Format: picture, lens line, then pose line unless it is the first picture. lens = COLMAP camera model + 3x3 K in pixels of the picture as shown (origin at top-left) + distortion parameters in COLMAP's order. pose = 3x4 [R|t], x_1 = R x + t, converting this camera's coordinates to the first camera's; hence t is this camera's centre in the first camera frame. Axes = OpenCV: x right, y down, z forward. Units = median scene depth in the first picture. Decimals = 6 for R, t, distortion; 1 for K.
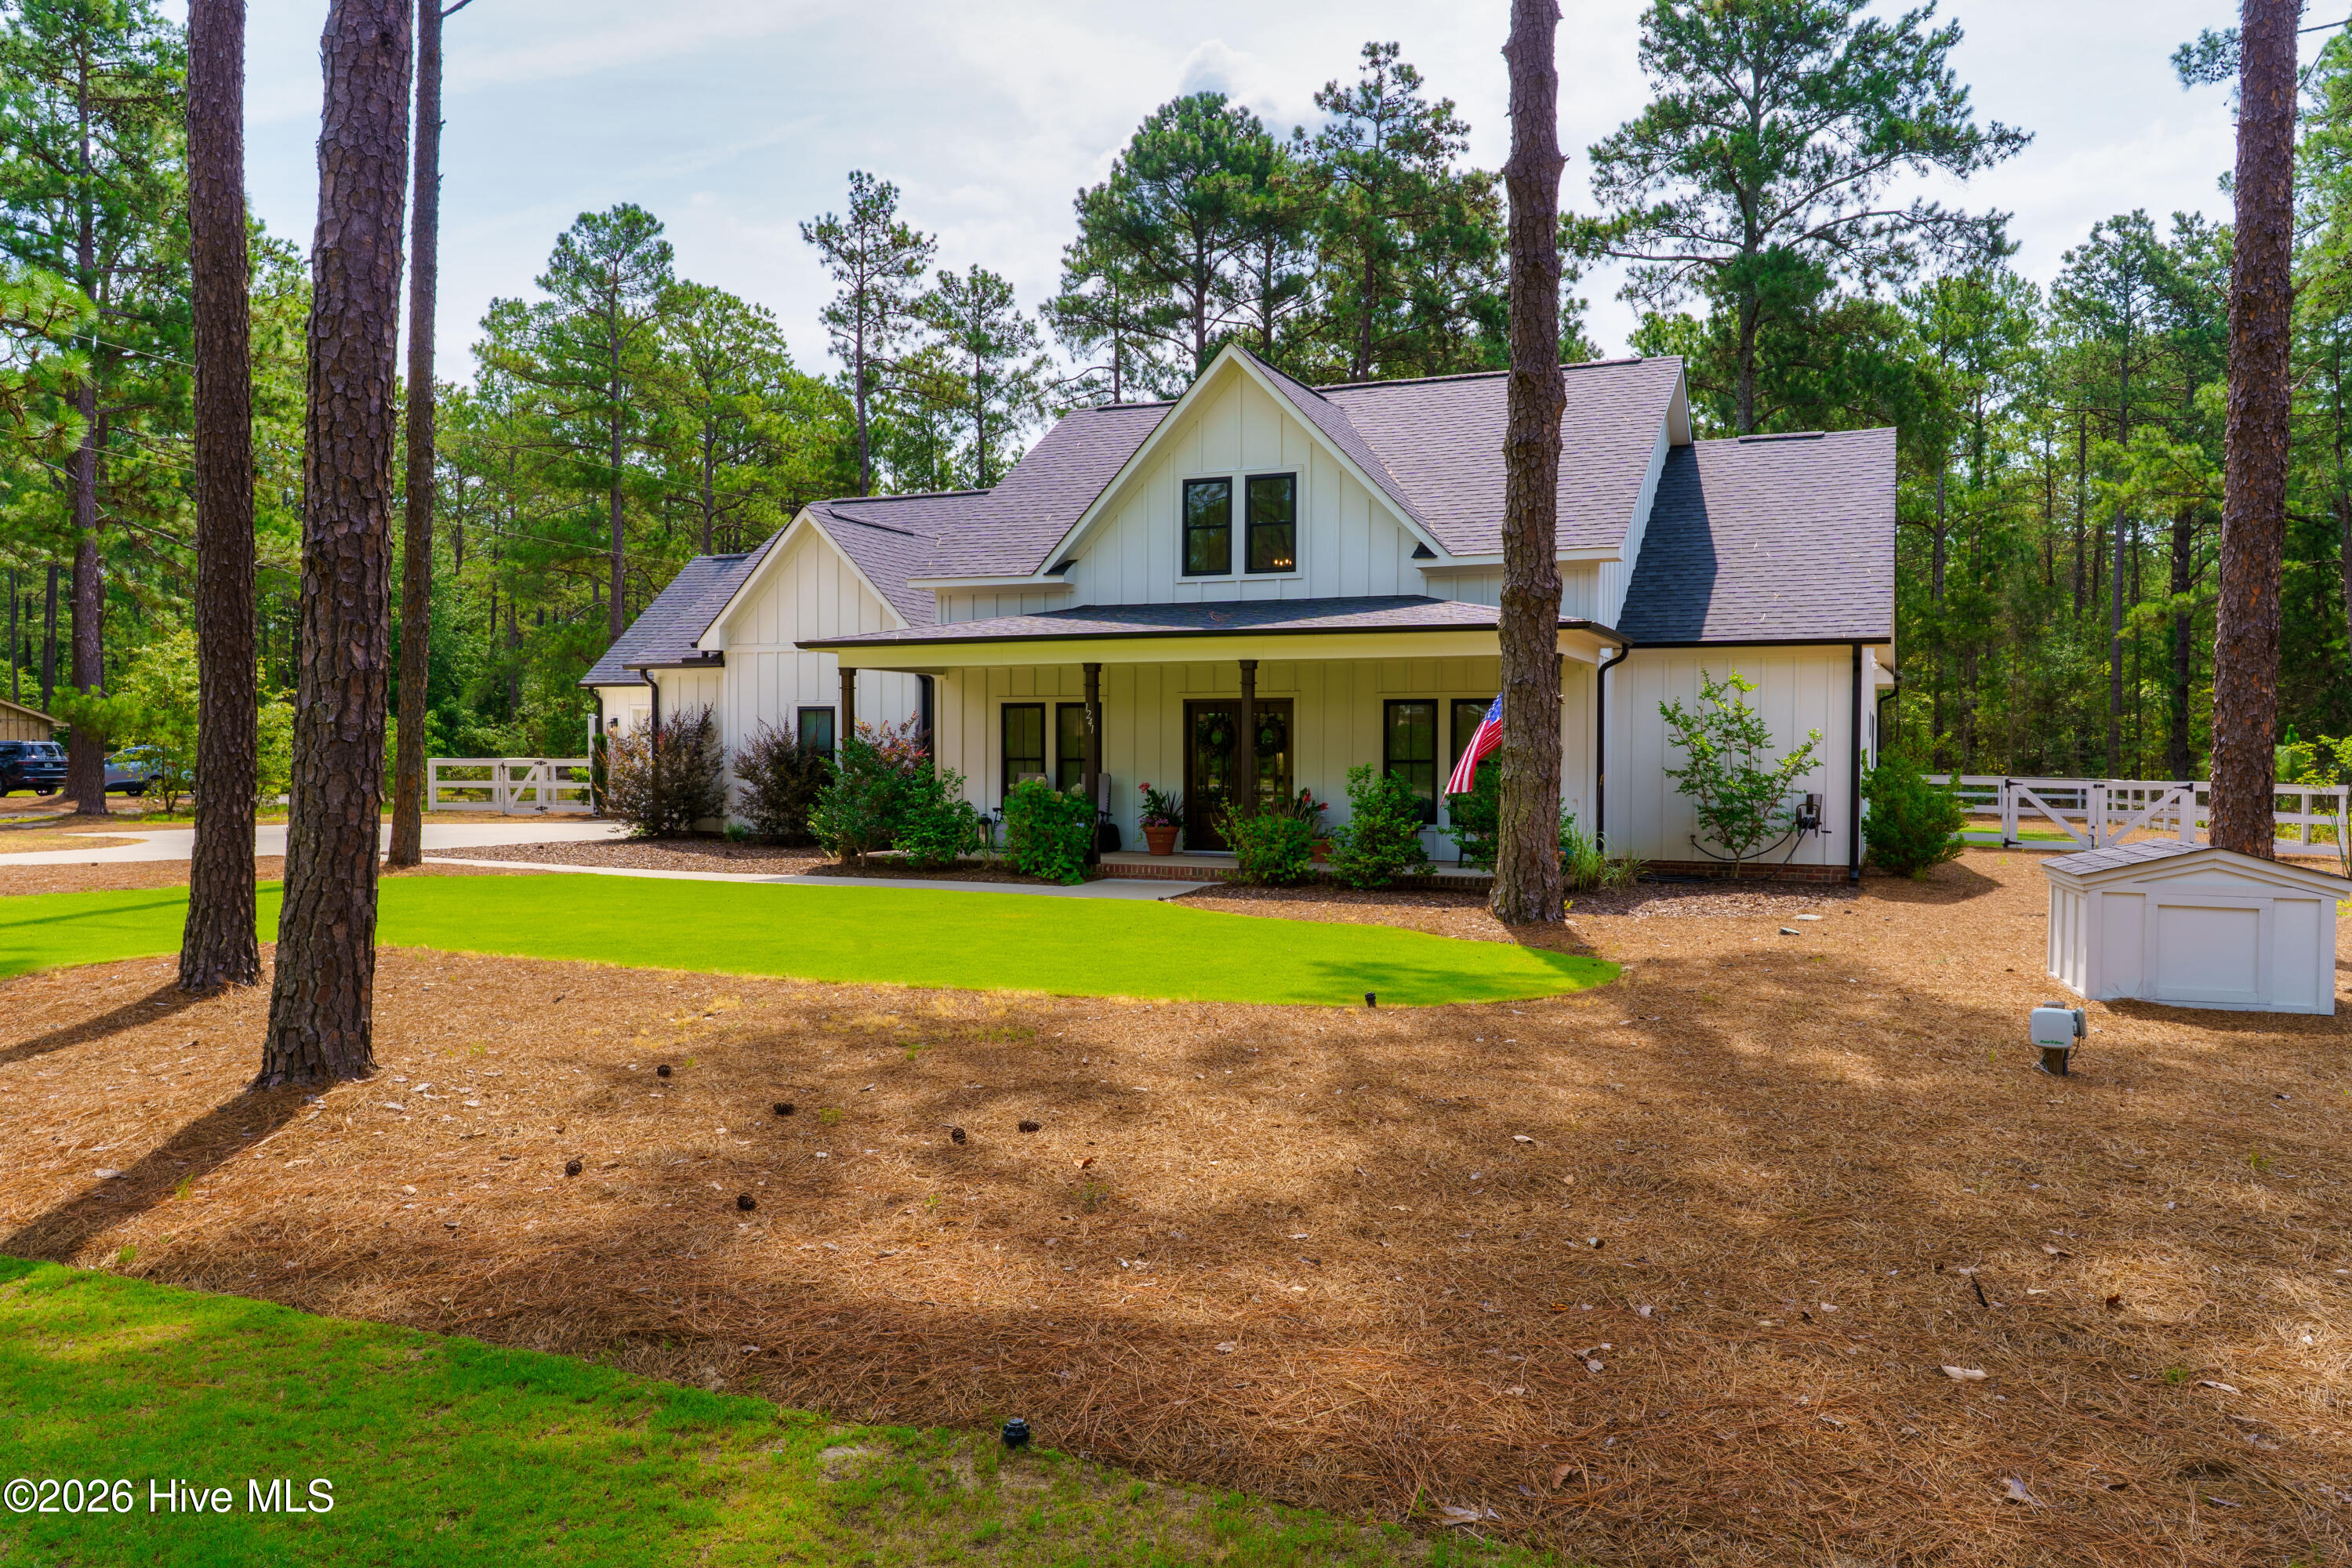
lens RADIAL K [[1679.2, 0, 1176.0], [0, 1679.2, 784.0], [0, 0, 1]] dist [-0.006175, 0.003118]
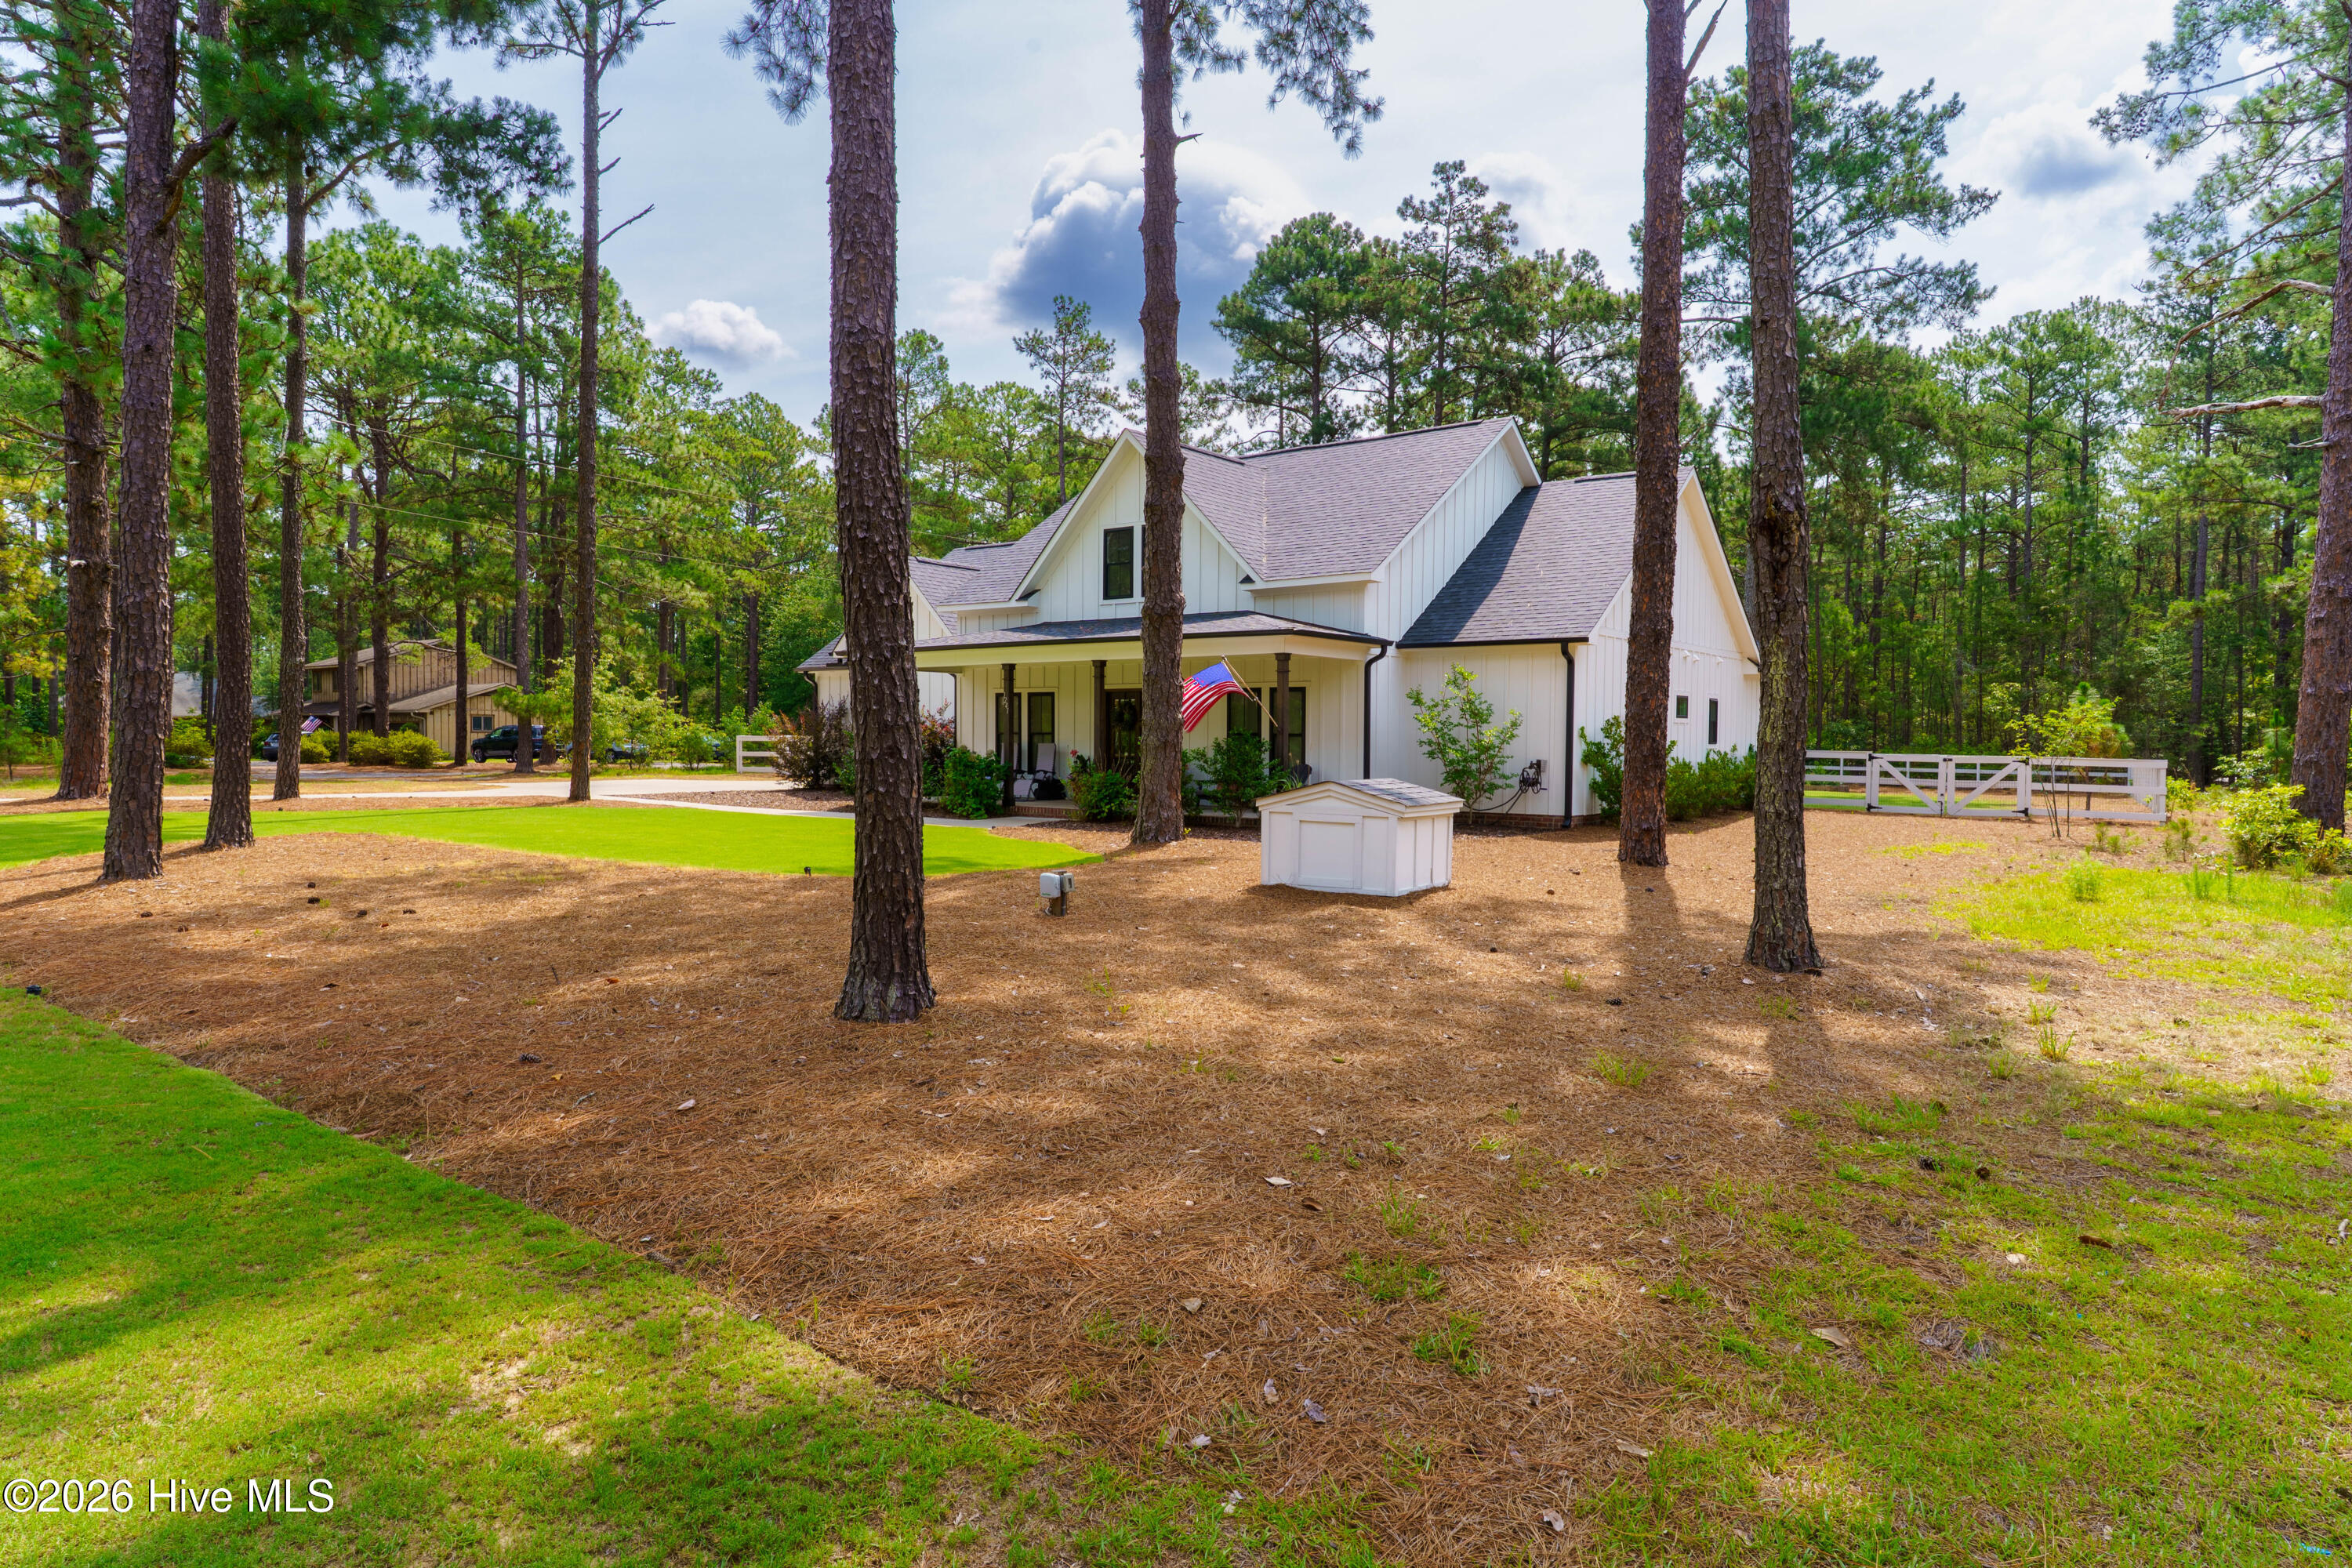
lens RADIAL K [[1379.3, 0, 1176.0], [0, 1379.3, 784.0], [0, 0, 1]] dist [-0.009655, -0.000615]
pose [[0.971093, 0.009970, -0.238492, 0.188760], [-0.006689, 0.999872, 0.014564, 0.005773], [0.238607, -0.012548, 0.971035, -0.047904]]
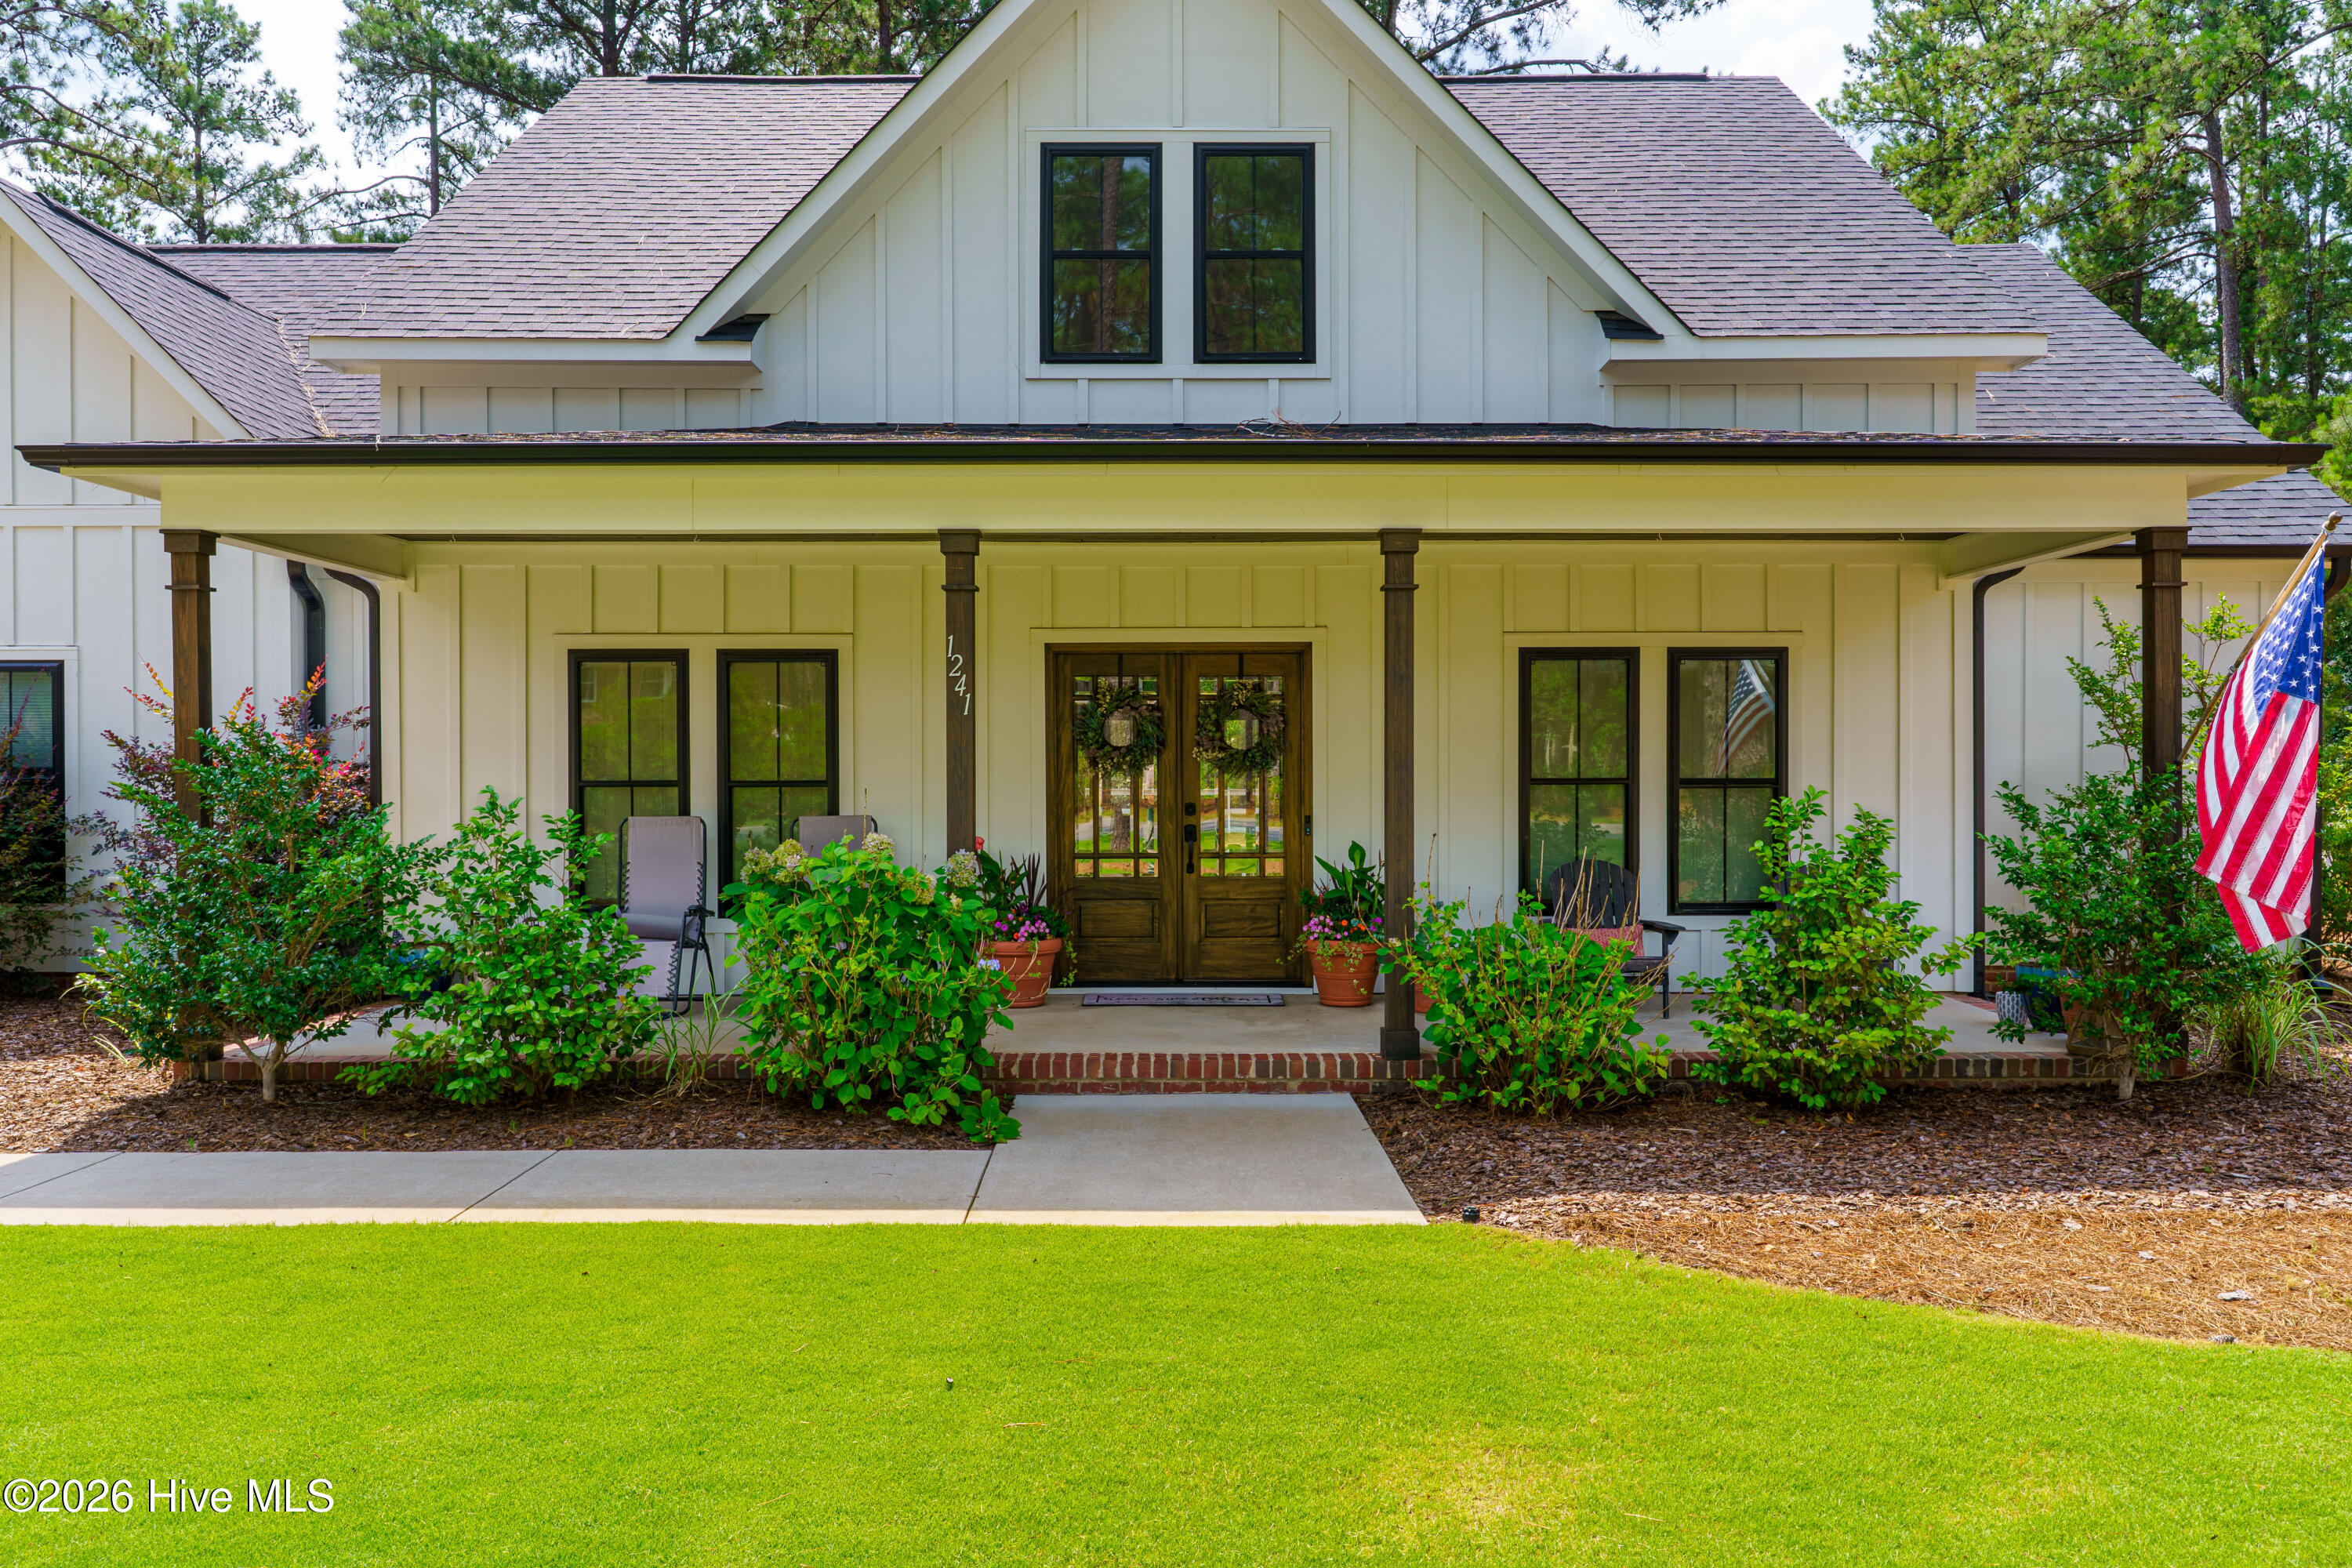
lens RADIAL K [[1858.3, 0, 1176.0], [0, 1858.3, 784.0], [0, 0, 1]] dist [-0.005302, -0.003984]
pose [[0.913069, -0.009194, 0.407701, -0.092368], [0.013849, 0.999868, -0.008467, -0.005317], [-0.407570, 0.013377, 0.913076, 0.309408]]
